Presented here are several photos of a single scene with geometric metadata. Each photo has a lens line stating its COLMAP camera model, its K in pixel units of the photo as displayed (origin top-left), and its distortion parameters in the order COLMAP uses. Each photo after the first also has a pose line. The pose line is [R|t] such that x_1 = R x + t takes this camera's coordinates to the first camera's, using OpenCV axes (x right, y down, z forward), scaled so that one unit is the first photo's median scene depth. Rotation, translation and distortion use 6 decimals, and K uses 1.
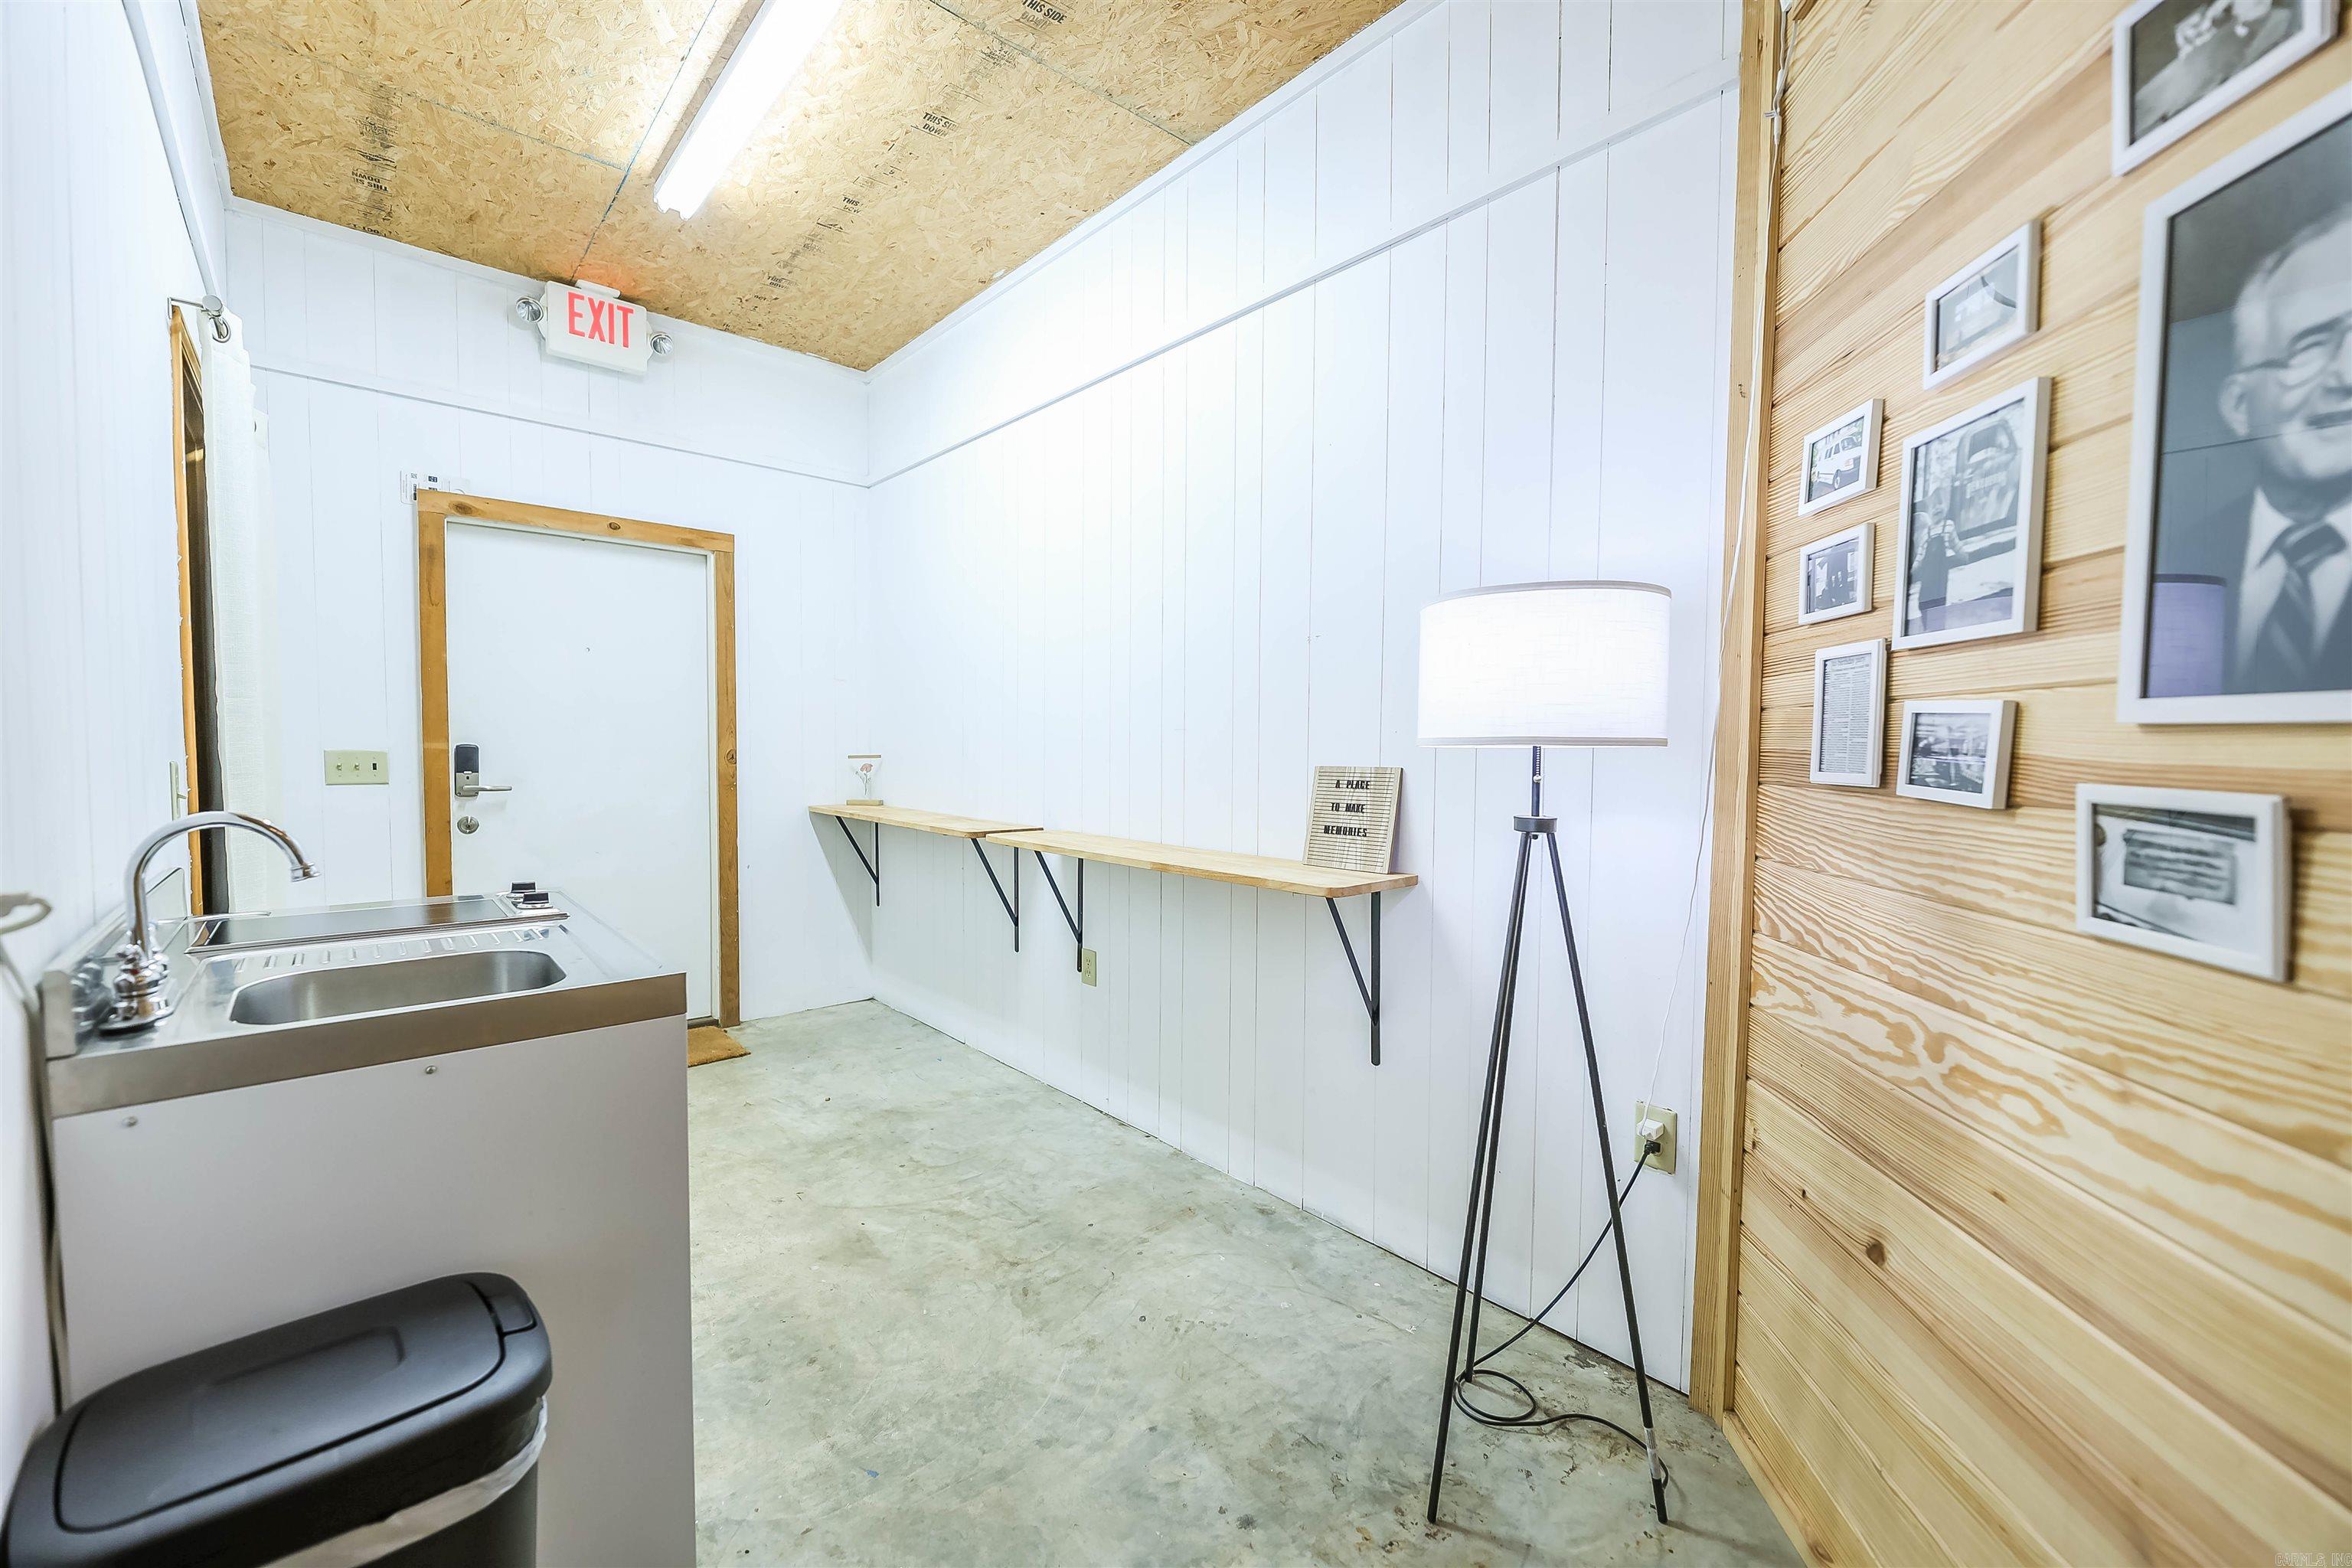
lens RADIAL K [[948.7, 0, 1176.0], [0, 948.7, 784.0], [0, 0, 1]] dist [-0.006715, -0.000214]
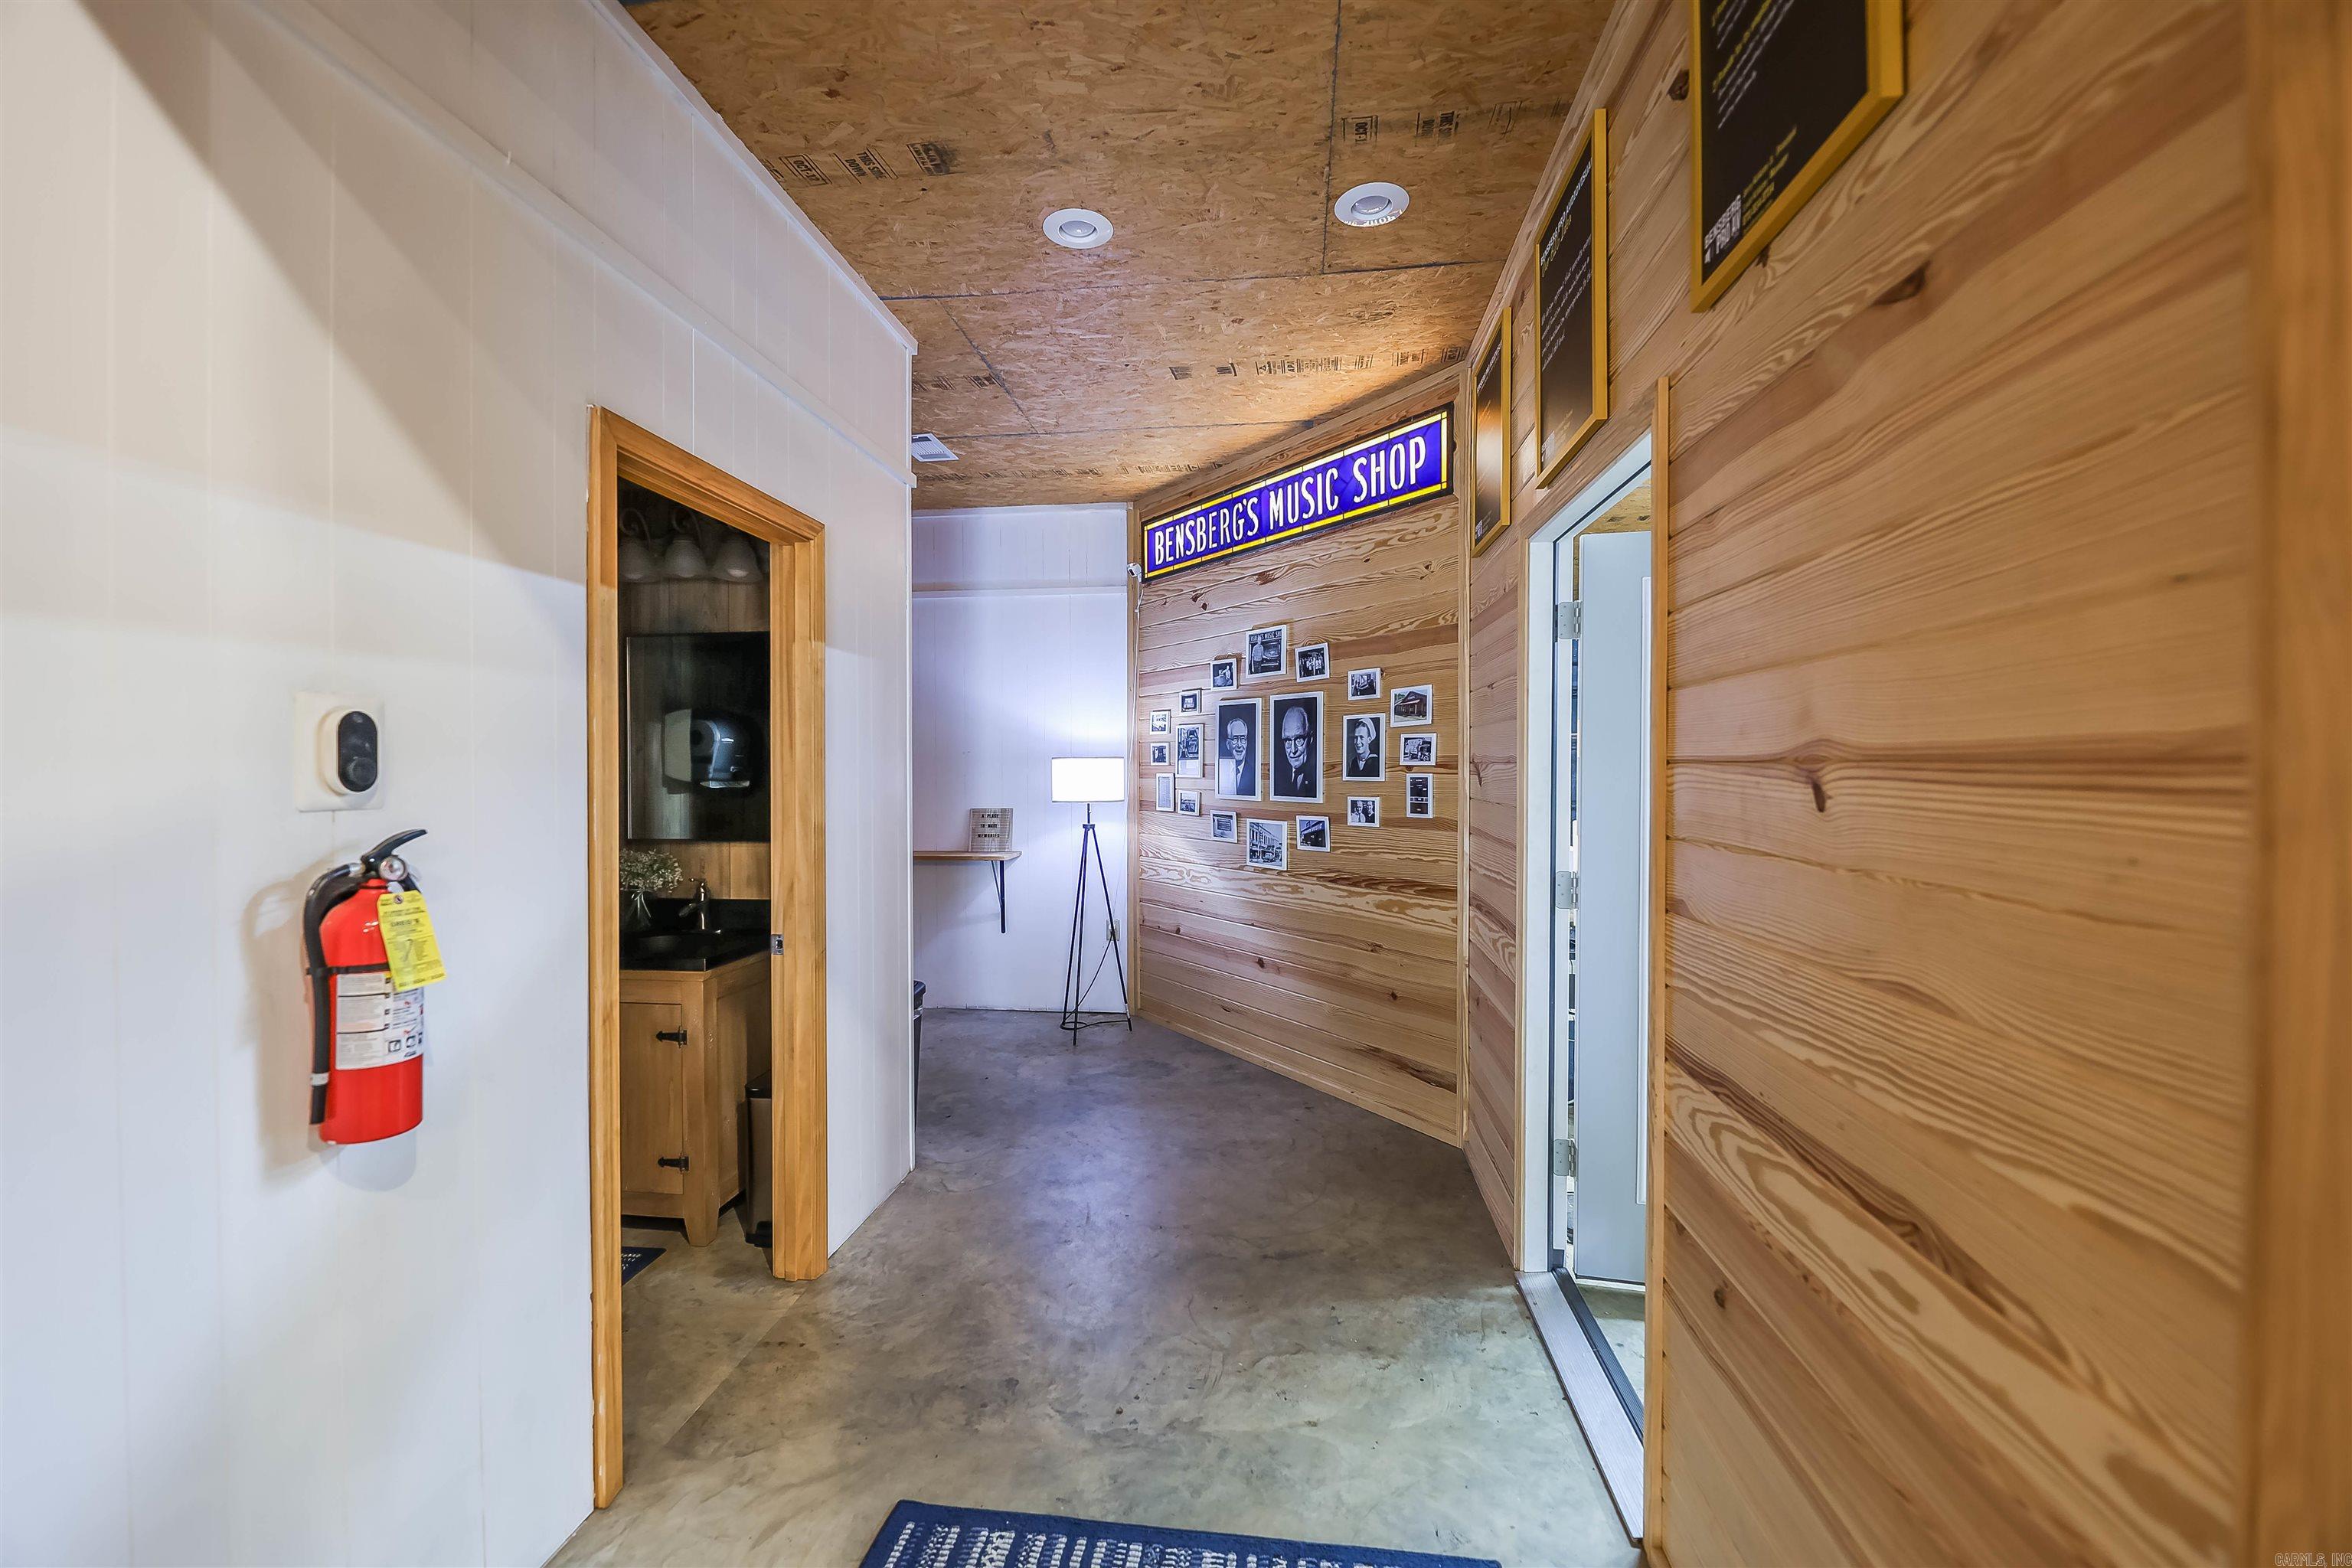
lens RADIAL K [[948.7, 0, 1176.0], [0, 948.7, 784.0], [0, 0, 1]] dist [-0.006715, -0.000214]
pose [[0.754928, -0.027011, 0.655251, -1.519517], [0.041386, 0.999122, -0.006494, -0.067320], [-0.654501, 0.032021, 0.755383, -1.649885]]
